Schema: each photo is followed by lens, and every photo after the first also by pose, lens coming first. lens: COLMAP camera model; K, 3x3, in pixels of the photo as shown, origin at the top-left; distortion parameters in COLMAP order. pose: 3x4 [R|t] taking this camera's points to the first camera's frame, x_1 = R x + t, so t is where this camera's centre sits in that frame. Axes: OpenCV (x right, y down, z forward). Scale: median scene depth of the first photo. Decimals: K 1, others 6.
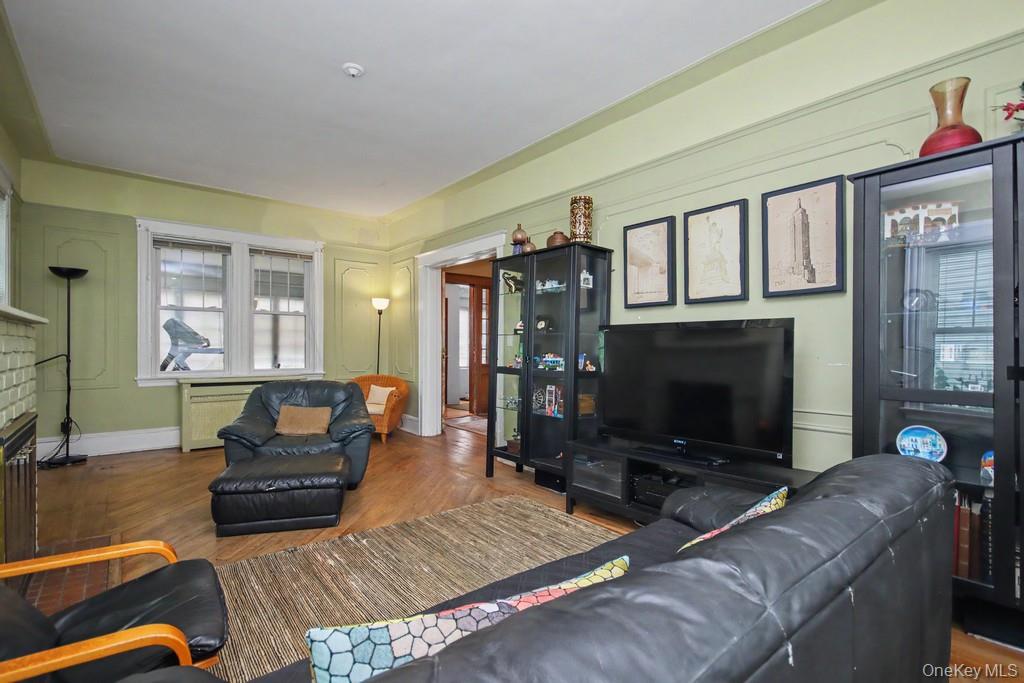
lens RADIAL K [[483.1, 0, 490.0], [0, 483.1, 348.4], [0, 0, 1]] dist [0.001068, -0.001431]
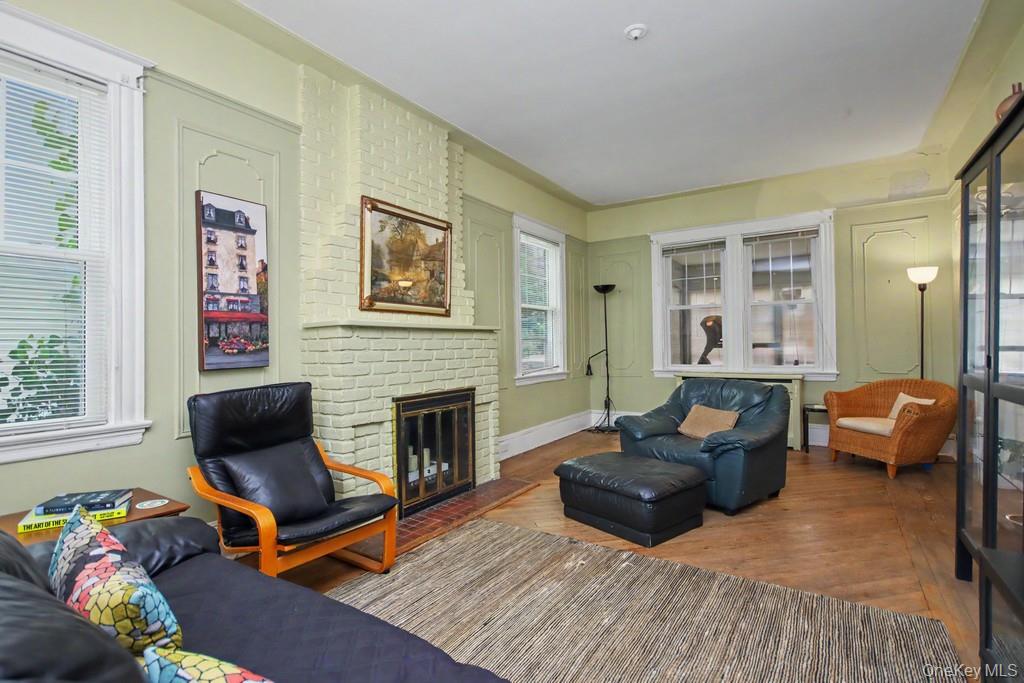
lens RADIAL K [[483.1, 0, 509.8], [0, 483.1, 344.2], [0, 0, 1]] dist [0.001068, -0.001431]
pose [[0.335388, -0.009155, -0.942035, 0.301970], [0.014158, 0.999889, -0.004677, -0.000430], [0.941974, -0.011768, 0.335481, 0.306173]]
